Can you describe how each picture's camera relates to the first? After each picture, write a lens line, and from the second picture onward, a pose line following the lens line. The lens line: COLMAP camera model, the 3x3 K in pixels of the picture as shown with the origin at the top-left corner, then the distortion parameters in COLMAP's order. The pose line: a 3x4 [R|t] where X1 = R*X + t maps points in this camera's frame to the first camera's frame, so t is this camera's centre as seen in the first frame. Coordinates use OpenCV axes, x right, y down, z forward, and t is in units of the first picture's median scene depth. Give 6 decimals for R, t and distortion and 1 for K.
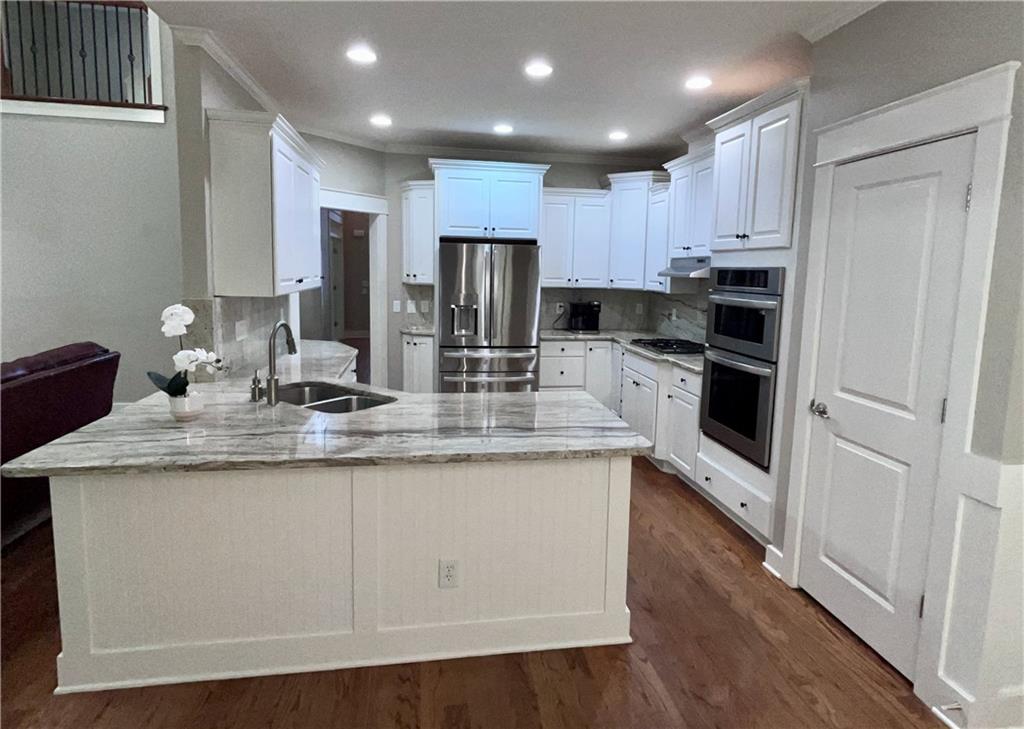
lens RADIAL K [[572.7, 0, 526.9], [0, 572.7, 333.9], [0, 0, 1]] dist [-0.002528, -0.001216]
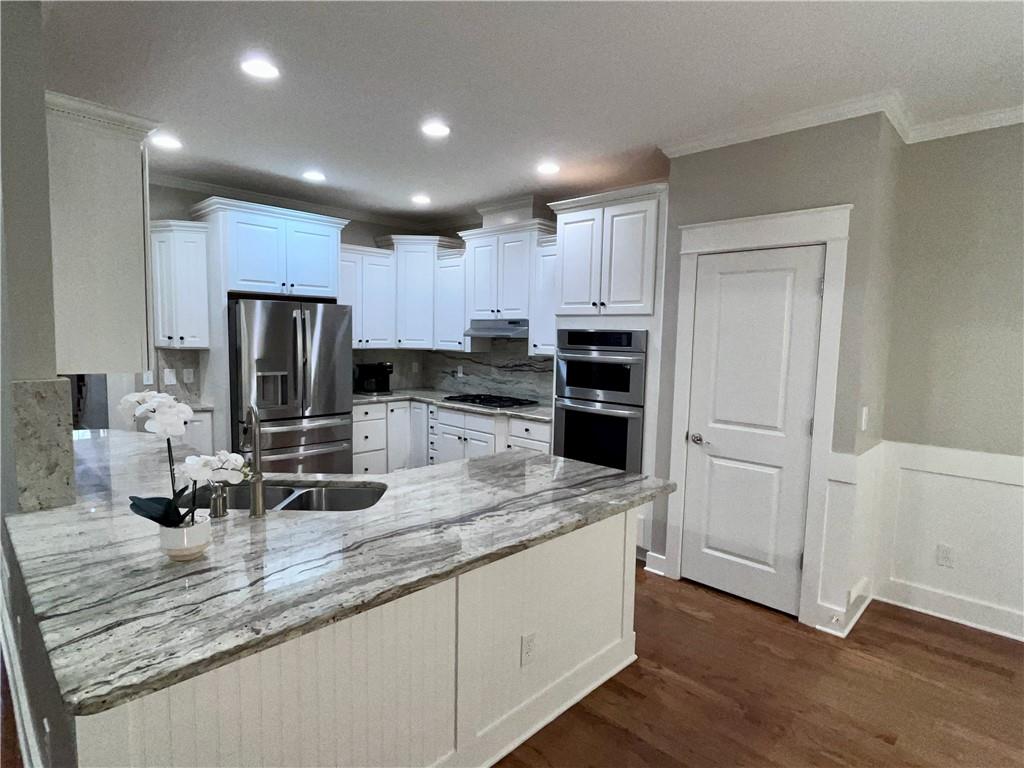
lens RADIAL K [[555.3, 0, 512.0], [0, 555.3, 384.0], [0, 0, 1]] dist [0.000374, 0.000394]
pose [[0.812294, -0.058735, 0.580284, -0.457455], [0.063597, 0.997904, 0.011981, -0.028352], [-0.579771, 0.027172, 0.814326, 0.159828]]
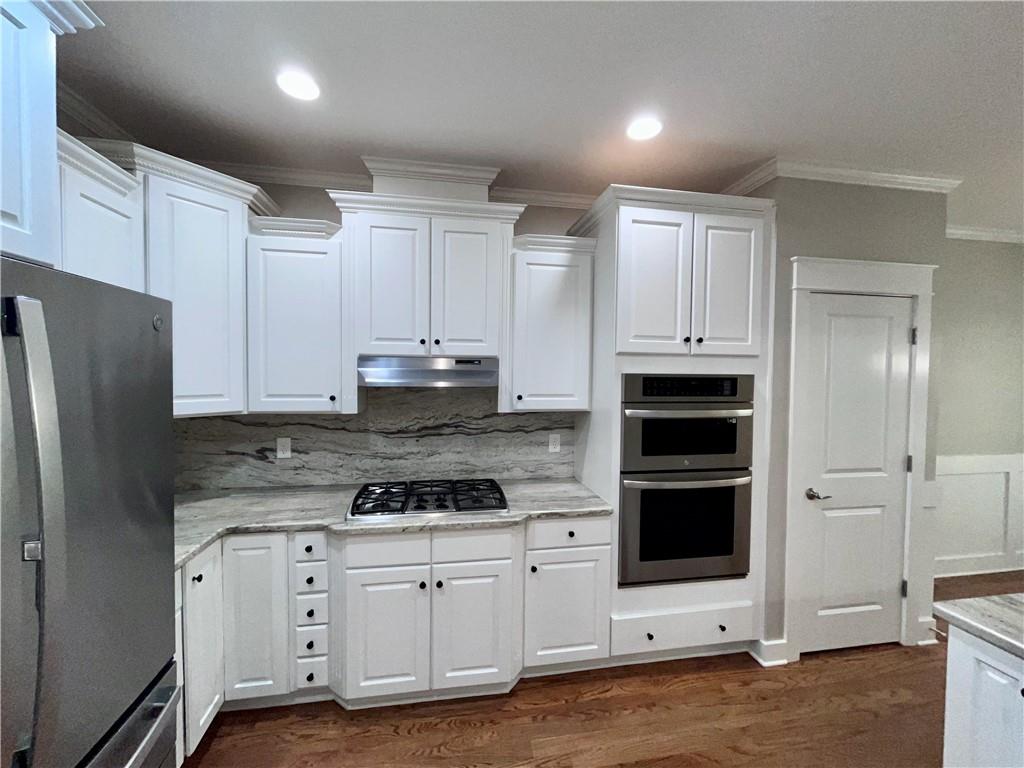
lens RADIAL K [[419.4, 0, 512.0], [0, 419.4, 384.0], [0, 0, 1]] dist [-0.003688, -0.000435]
pose [[0.008780, -0.054573, 0.998471, -0.280940], [0.102794, 0.993269, 0.053385, -0.165965], [-0.994664, 0.102168, 0.014330, 1.274737]]
